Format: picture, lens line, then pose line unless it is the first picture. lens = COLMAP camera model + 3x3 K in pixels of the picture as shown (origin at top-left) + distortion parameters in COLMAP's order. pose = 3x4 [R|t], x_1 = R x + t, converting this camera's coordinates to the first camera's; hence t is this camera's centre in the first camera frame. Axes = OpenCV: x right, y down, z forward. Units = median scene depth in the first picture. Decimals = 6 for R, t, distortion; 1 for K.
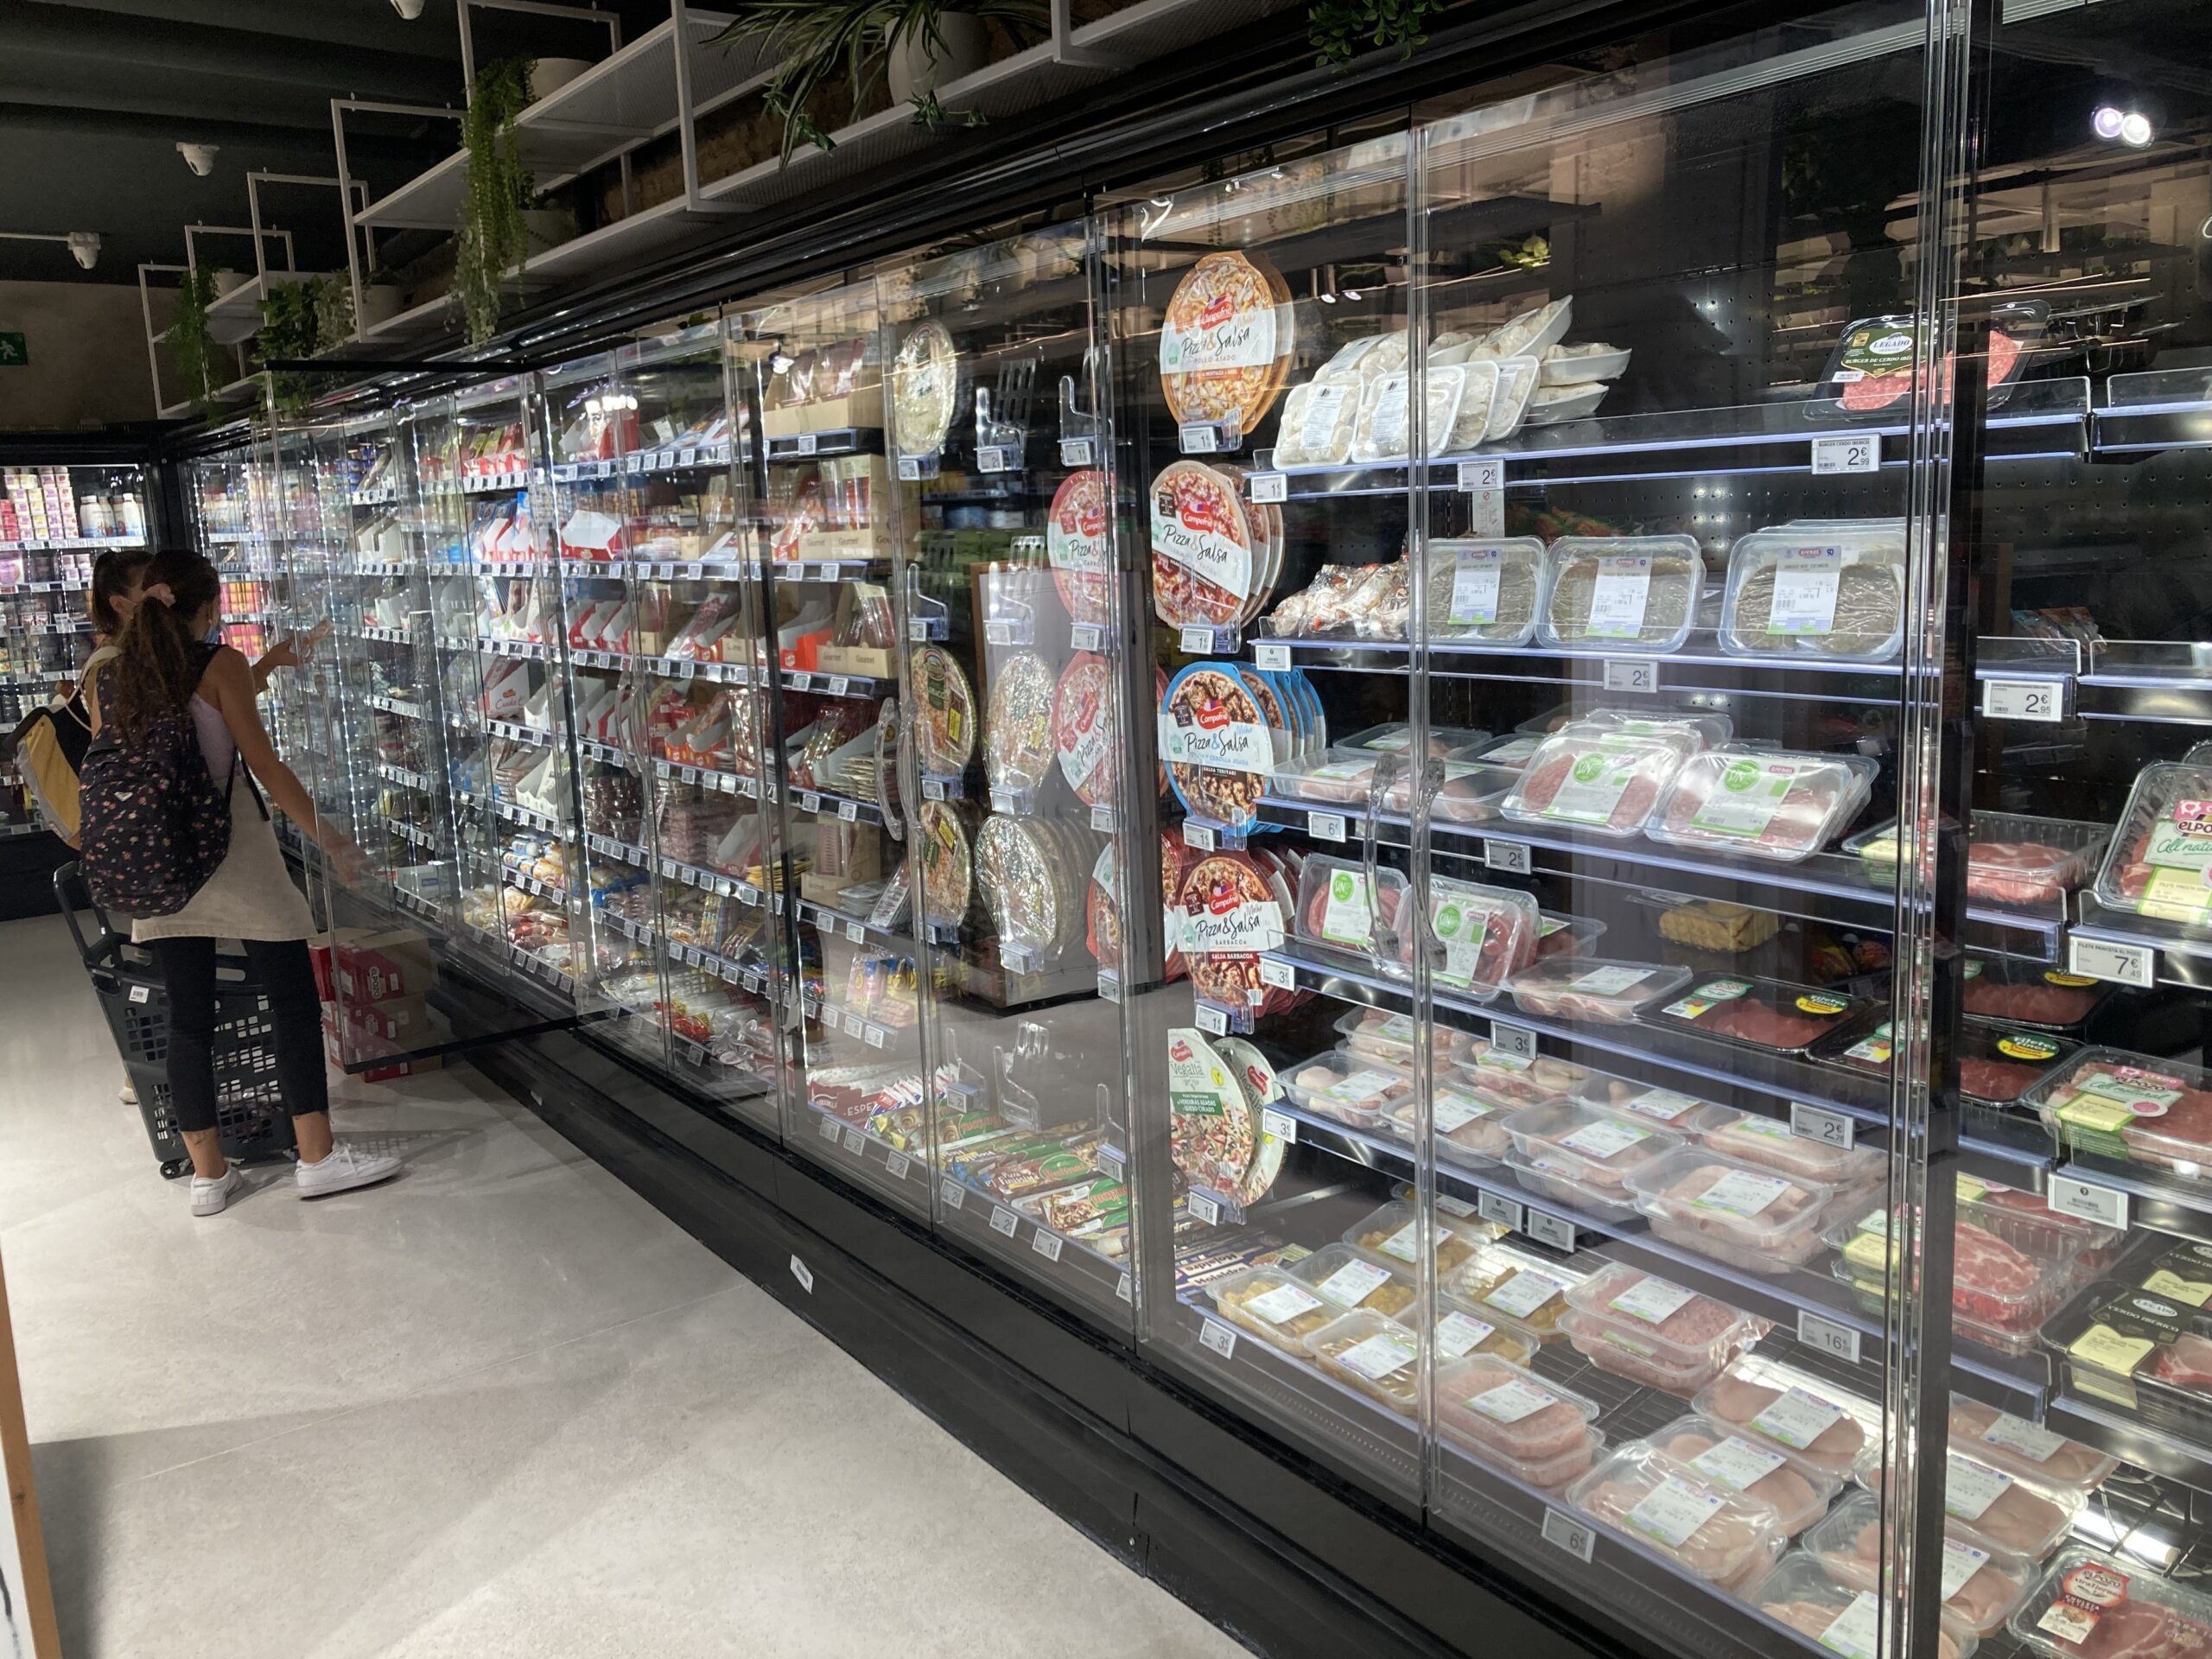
lens RADIAL K [[1769.8, 0, 1105.2], [0, 1769.8, 806.2], [0, 0, 1]] dist [0.021249, -0.031070]
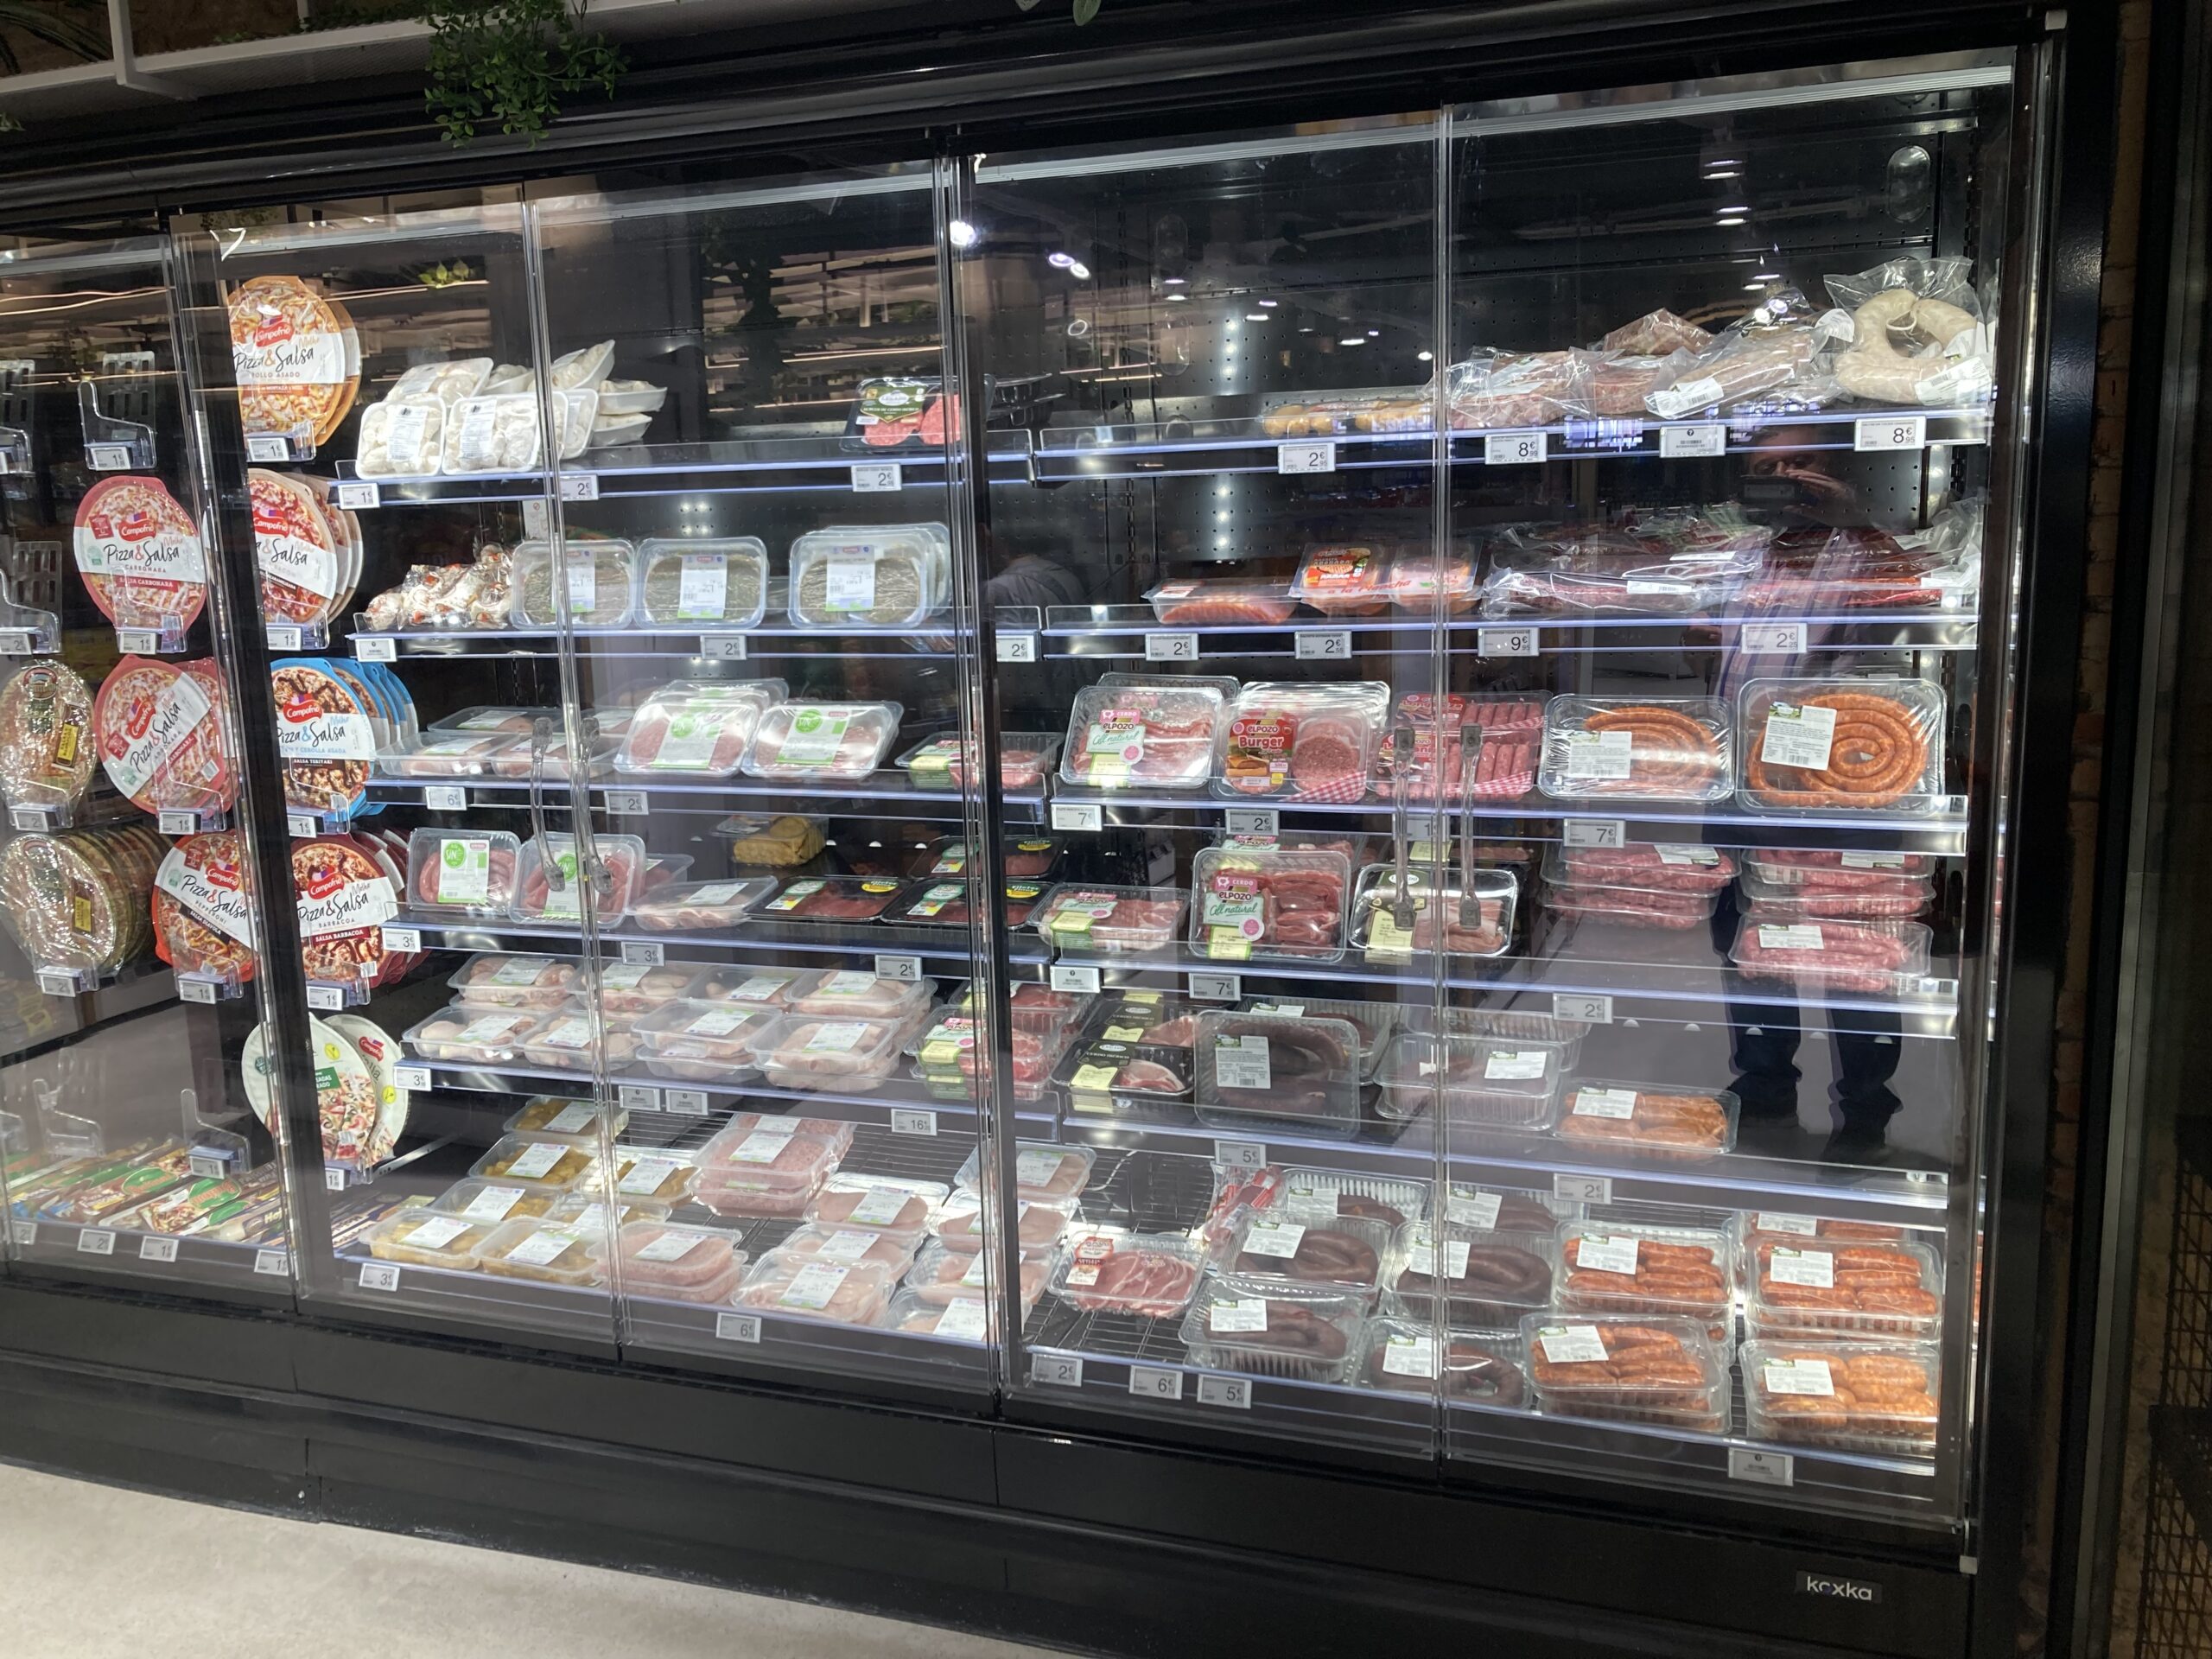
lens RADIAL K [[1769.8, 0, 1102.1], [0, 1769.8, 835.4], [0, 0, 1]] dist [0.021249, -0.031070]
pose [[0.809435, -0.094272, 0.579593, -0.202368], [0.091747, 0.995211, 0.033742, 0.037145], [-0.579998, 0.025864, 0.814207, -0.167671]]
